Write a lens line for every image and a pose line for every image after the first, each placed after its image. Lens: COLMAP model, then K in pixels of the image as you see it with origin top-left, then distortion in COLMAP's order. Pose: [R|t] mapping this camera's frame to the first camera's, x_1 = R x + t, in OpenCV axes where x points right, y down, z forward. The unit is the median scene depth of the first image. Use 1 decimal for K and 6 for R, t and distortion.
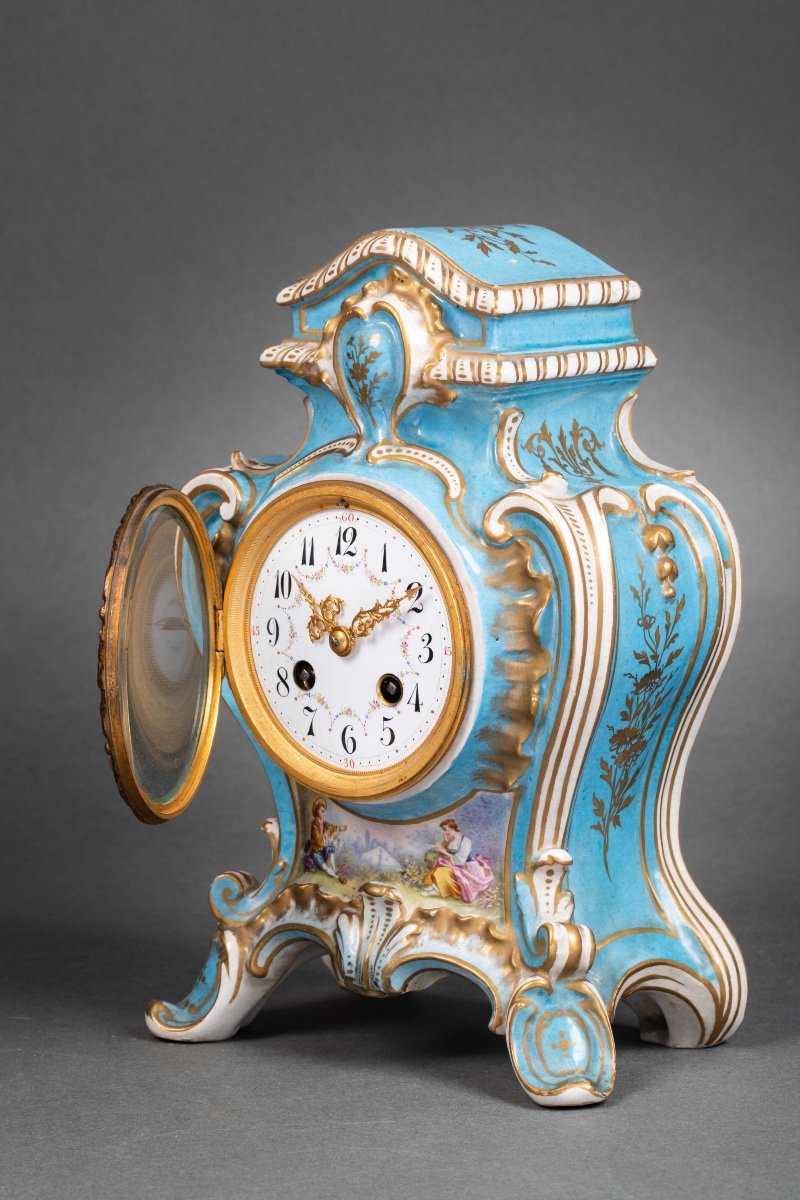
lens RADIAL K [[4030.6, 0, 431.6], [0, 4030.6, 517.5], [0, 0, 1]] dist [0.127236, -0.172390]
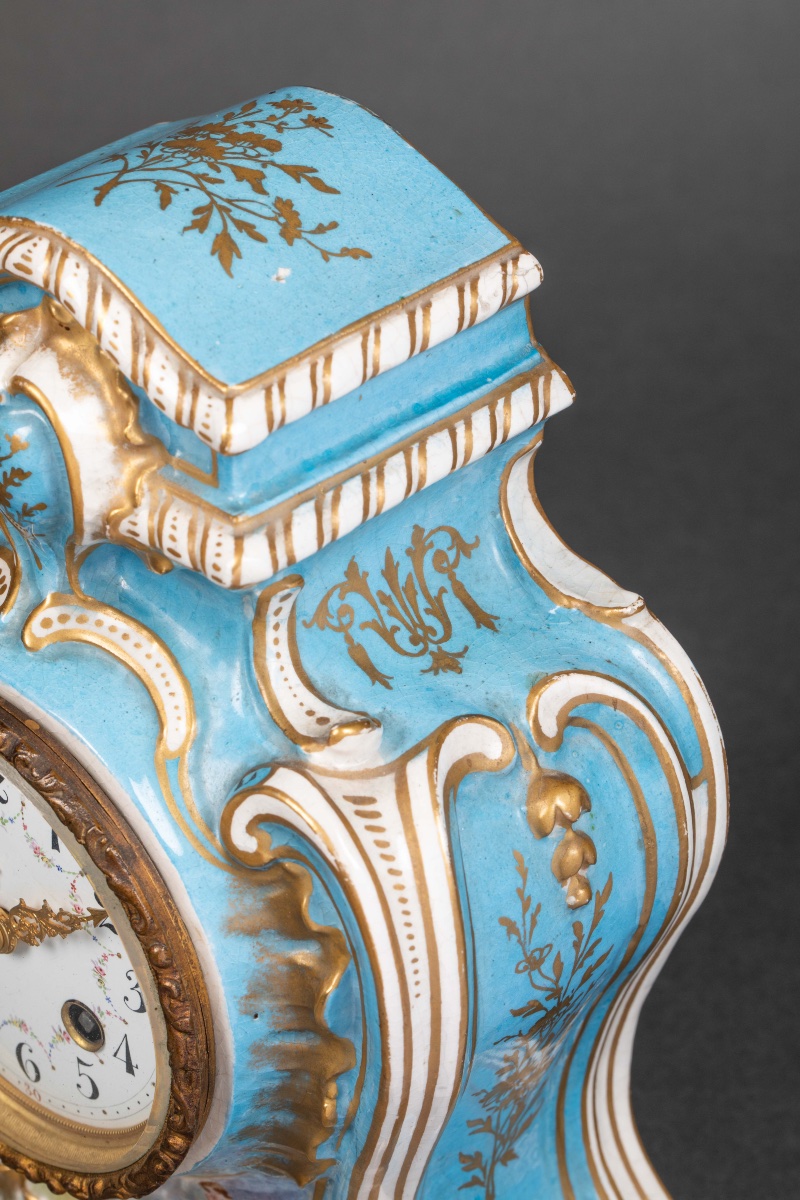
lens RADIAL K [[3880.0, 0, 400.3], [0, 3880.0, 468.0], [0, 0, 1]] dist [-0.102075, 10.905053]
pose [[0.996558, 0.004741, -0.082768, 0.076973], [0.029610, 0.912162, 0.408760, -0.244990], [0.077436, -0.409803, 0.908881, 0.539198]]
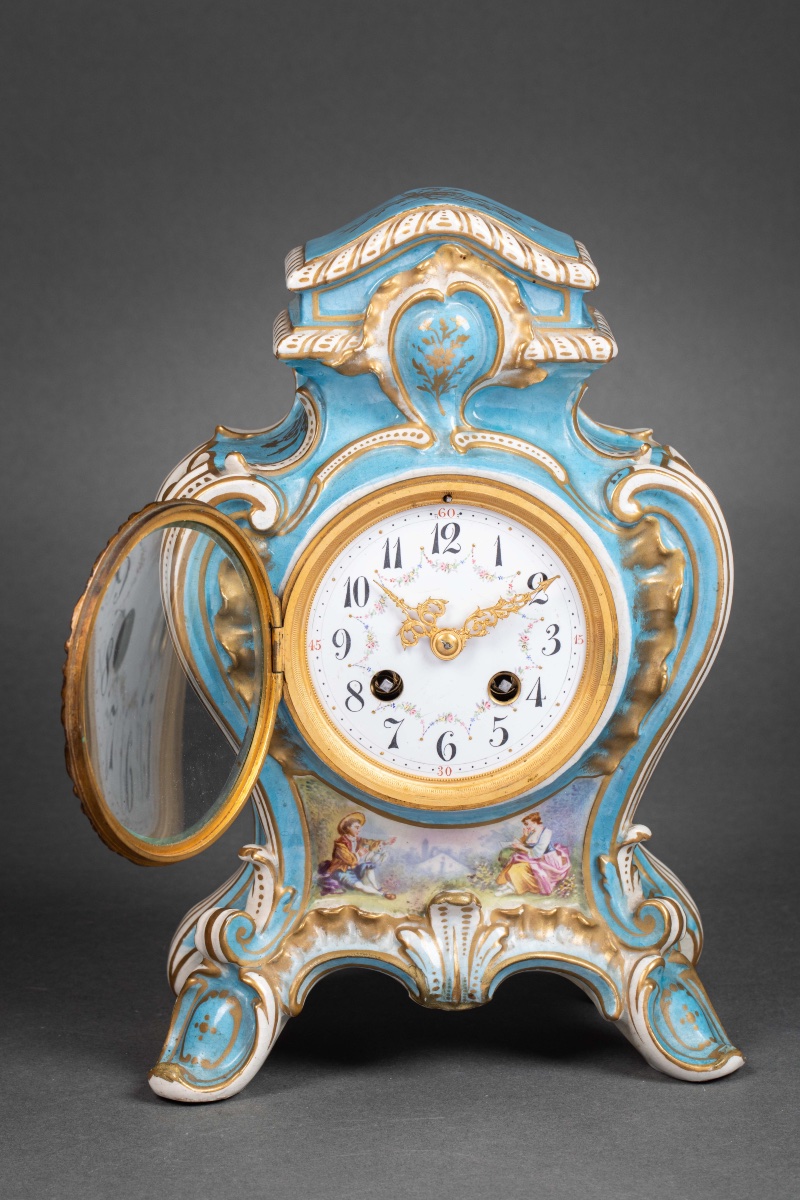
lens RADIAL K [[4030.6, 0, 431.6], [0, 4030.6, 517.5], [0, 0, 1]] dist [0.127236, -0.172390]
pose [[0.744466, -0.109460, 0.658626, -0.640728], [0.077226, 0.993966, 0.077901, -0.072225], [-0.663179, -0.007132, 0.748427, 0.296069]]
